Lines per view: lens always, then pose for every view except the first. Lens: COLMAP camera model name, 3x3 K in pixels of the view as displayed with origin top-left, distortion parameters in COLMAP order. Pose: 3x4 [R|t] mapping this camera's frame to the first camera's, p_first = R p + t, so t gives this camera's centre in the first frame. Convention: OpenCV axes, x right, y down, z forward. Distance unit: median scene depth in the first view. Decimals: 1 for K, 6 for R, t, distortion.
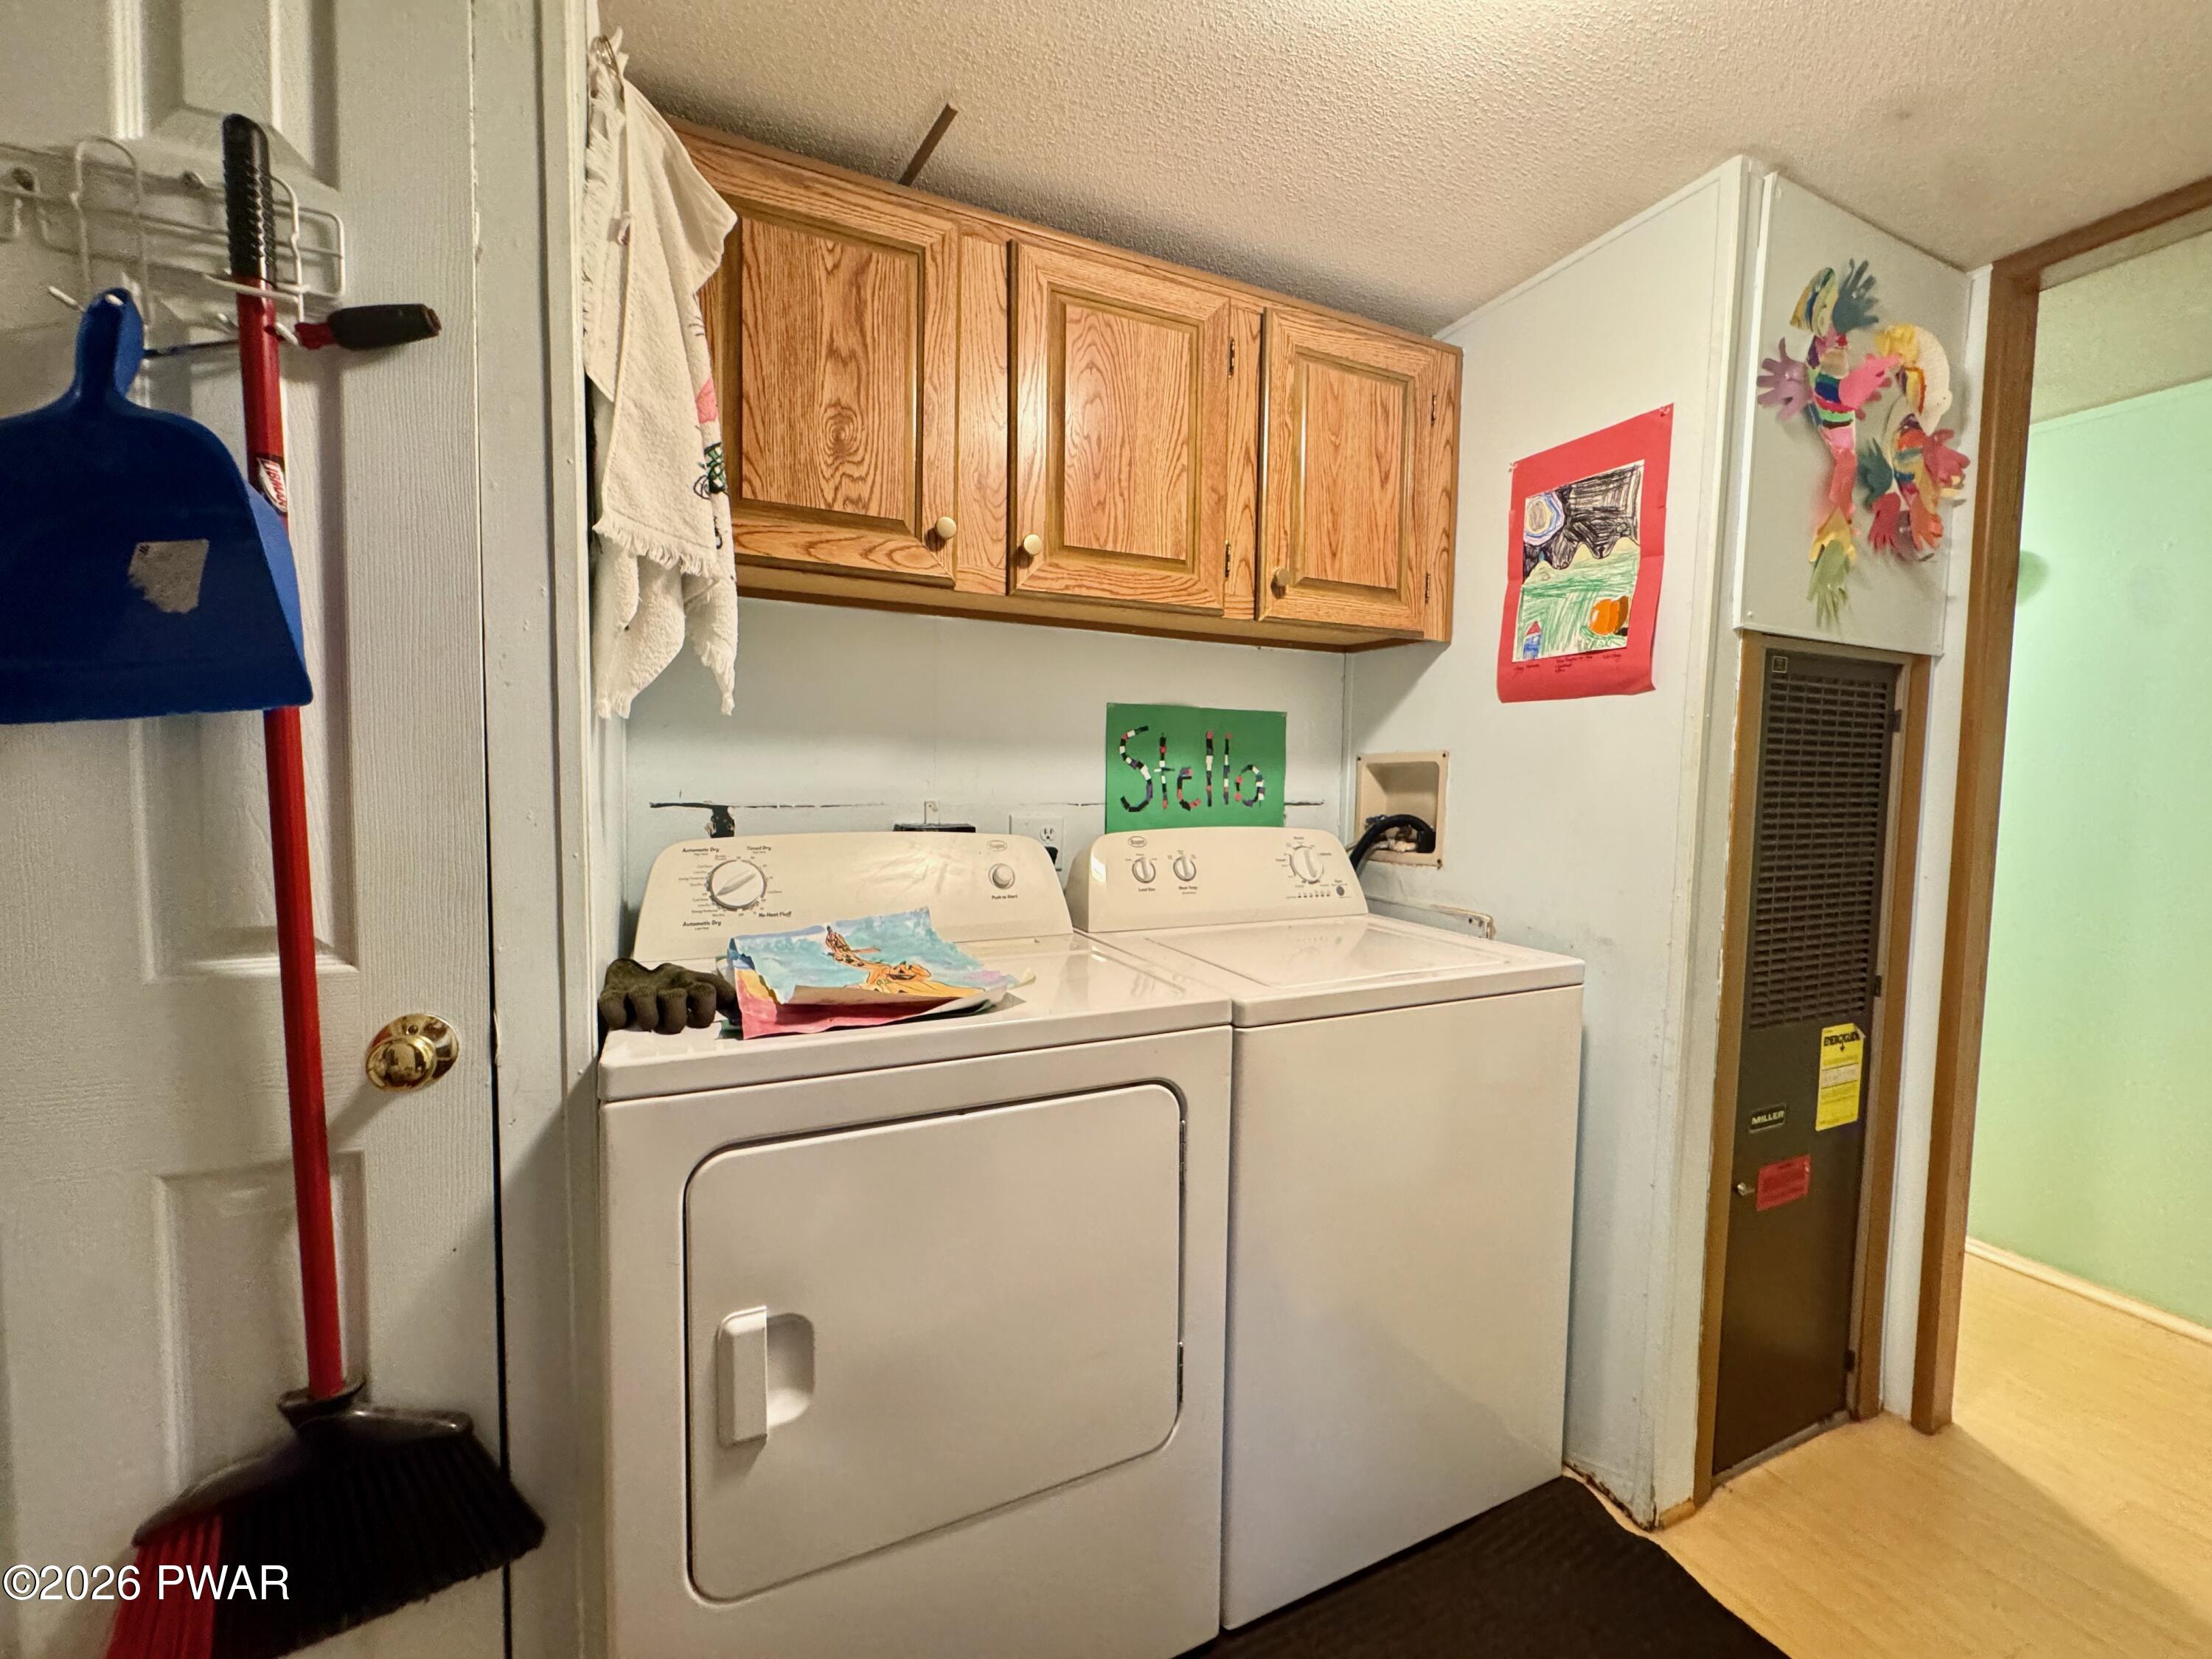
lens RADIAL K [[884.7, 0, 1103.5], [0, 884.7, 822.9], [0, 0, 1]] dist [0.000886, 0.000450]
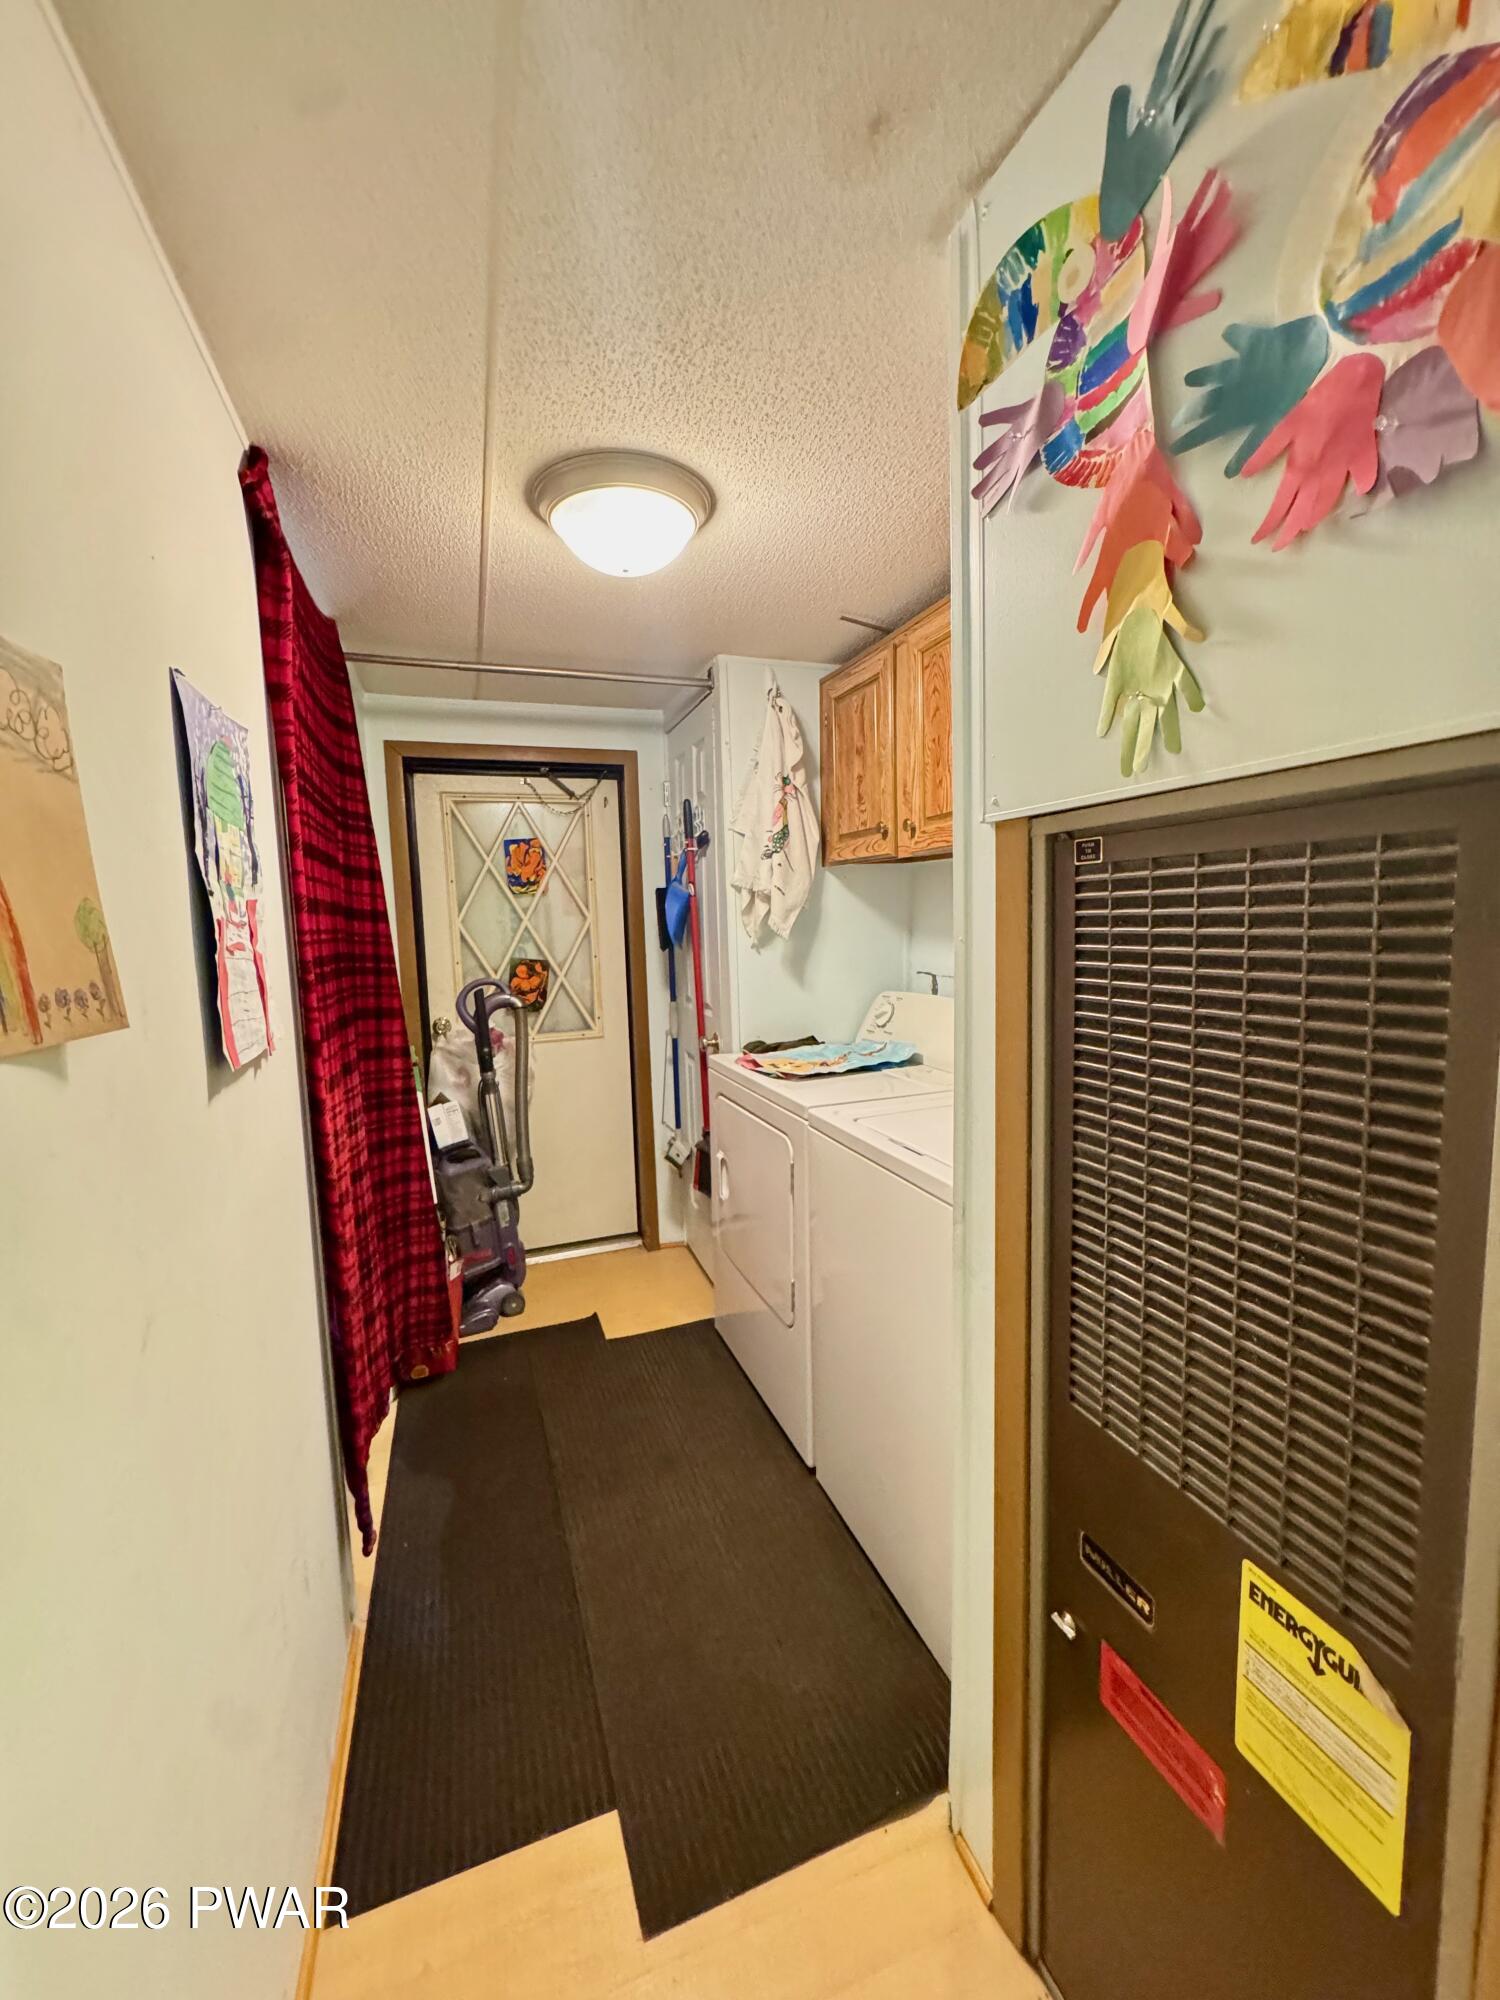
lens RADIAL K [[799.9, 0, 751.5], [0, 799.9, 998.5], [0, 0, 1]] dist [0.000886, 0.000450]
pose [[-0.087046, 0.089595, -0.992167, 1.366487], [-0.039347, 0.994861, 0.093290, -0.119689], [0.995427, 0.047159, -0.083073, 0.824545]]
